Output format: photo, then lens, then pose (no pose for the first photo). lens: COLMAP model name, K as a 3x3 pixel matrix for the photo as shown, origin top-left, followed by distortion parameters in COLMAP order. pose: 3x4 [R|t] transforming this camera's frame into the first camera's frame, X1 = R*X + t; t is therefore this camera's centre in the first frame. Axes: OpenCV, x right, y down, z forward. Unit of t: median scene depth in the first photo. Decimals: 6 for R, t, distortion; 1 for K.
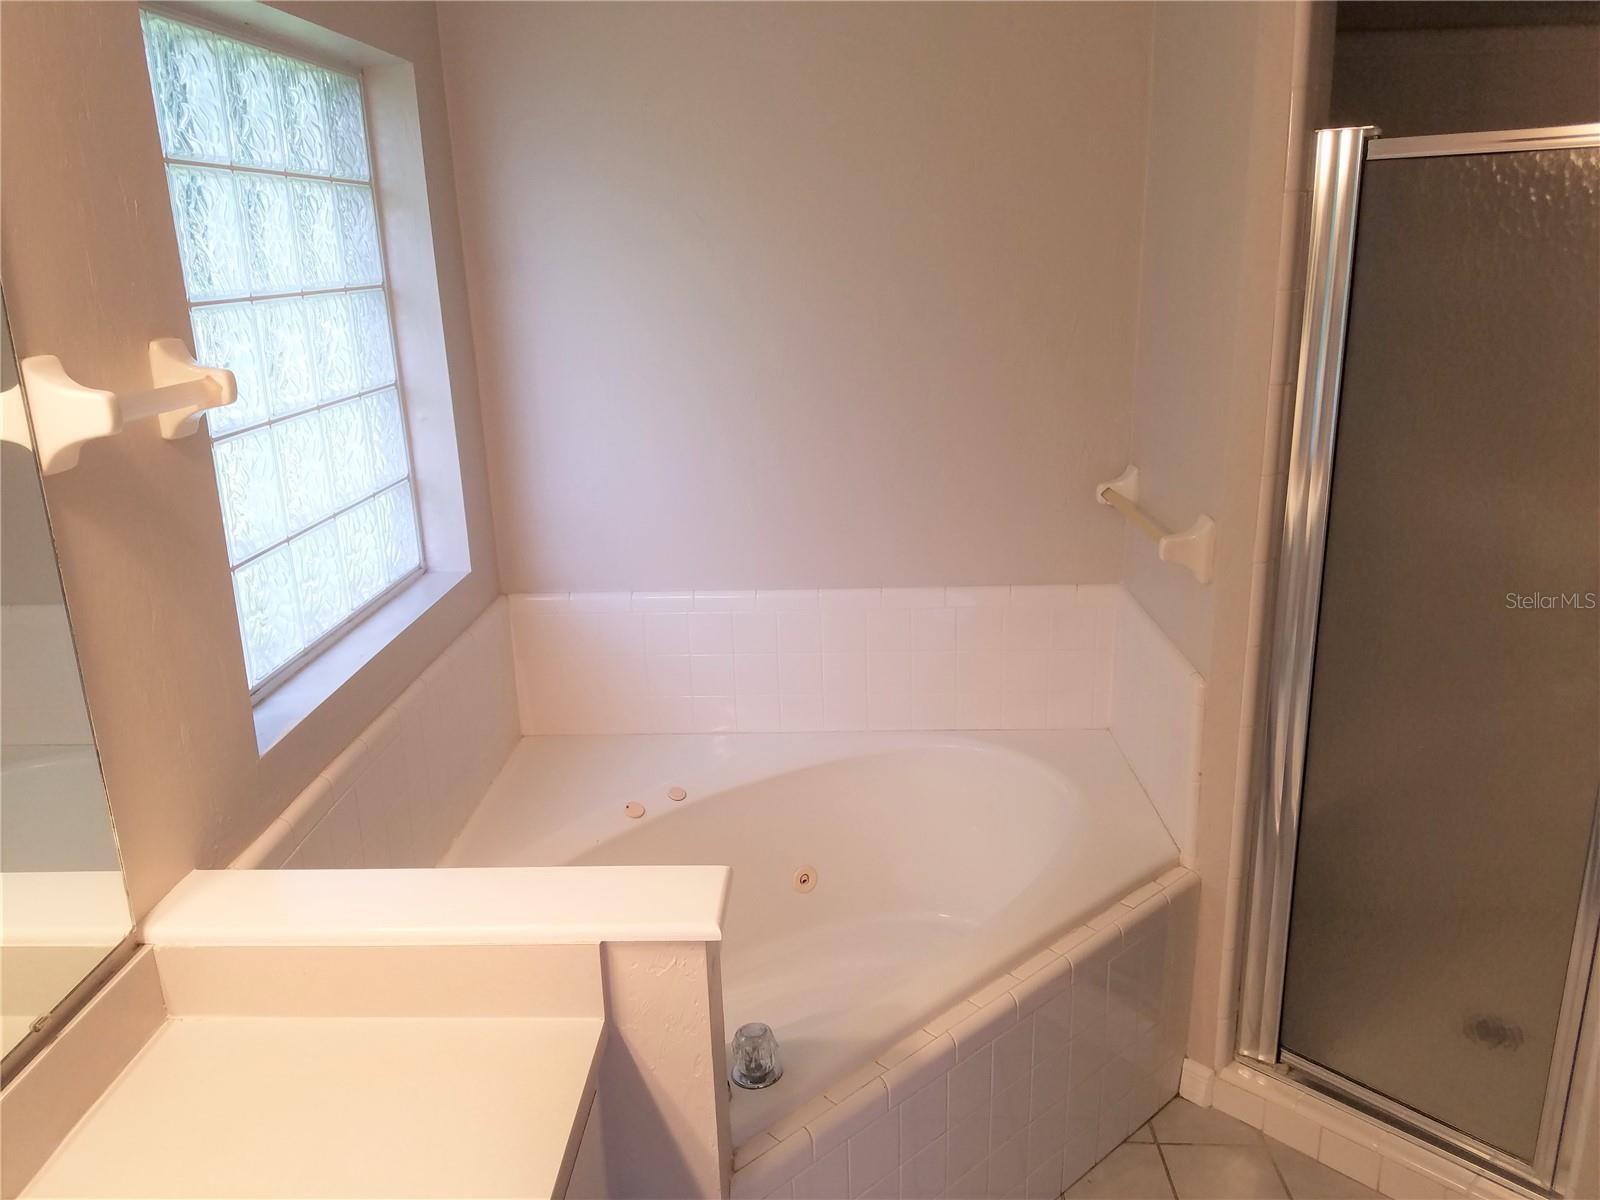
lens RADIAL K [[1255.8, 0, 805.1], [0, 1255.8, 580.5], [0, 0, 1]] dist [0.001265, -0.002846]
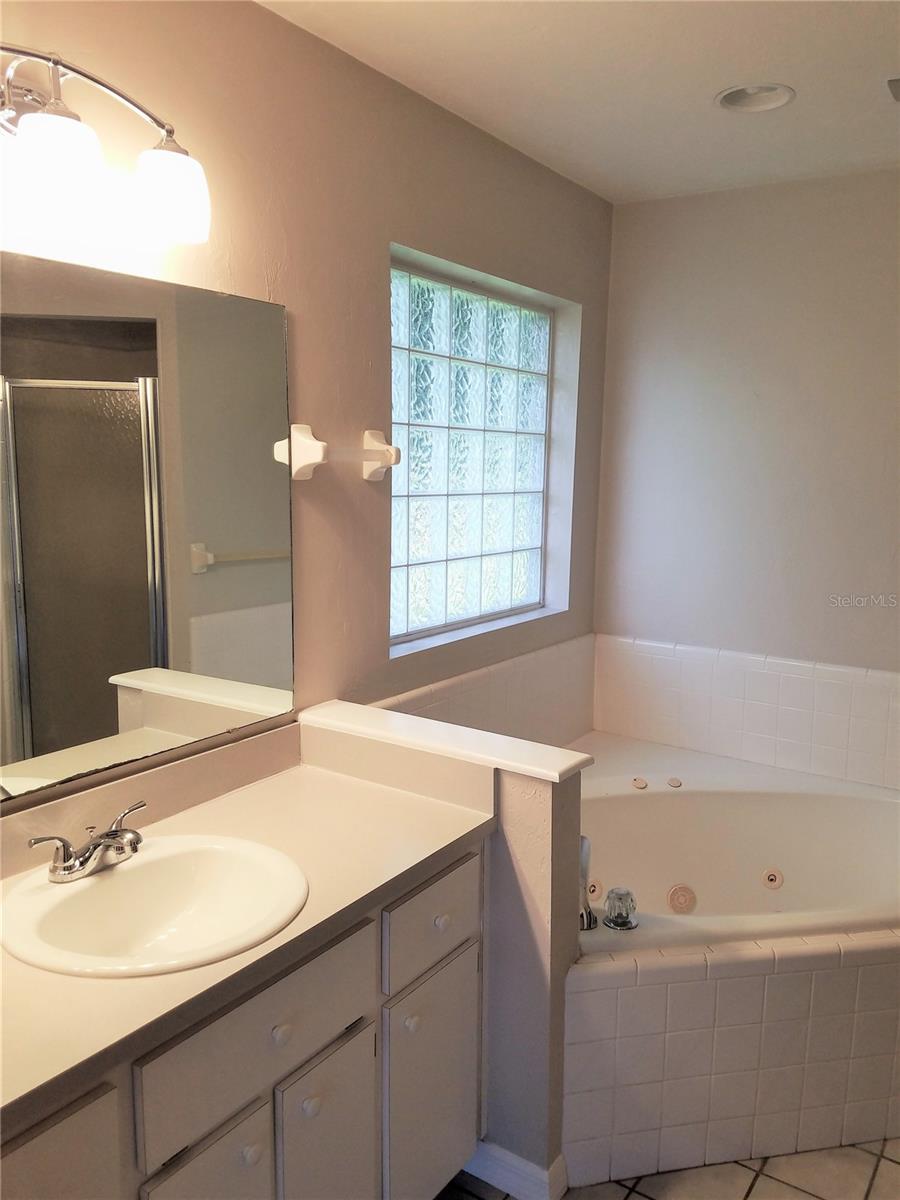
lens RADIAL K [[912.1, 0, 450.0], [0, 912.1, 600.0], [0, 0, 1]] dist [0.033923, -0.001495]
pose [[0.834890, 0.112414, -0.538815, 0.321102], [-0.176880, 0.981794, -0.069241, 0.120687], [0.521222, 0.153114, 0.839574, -0.080684]]
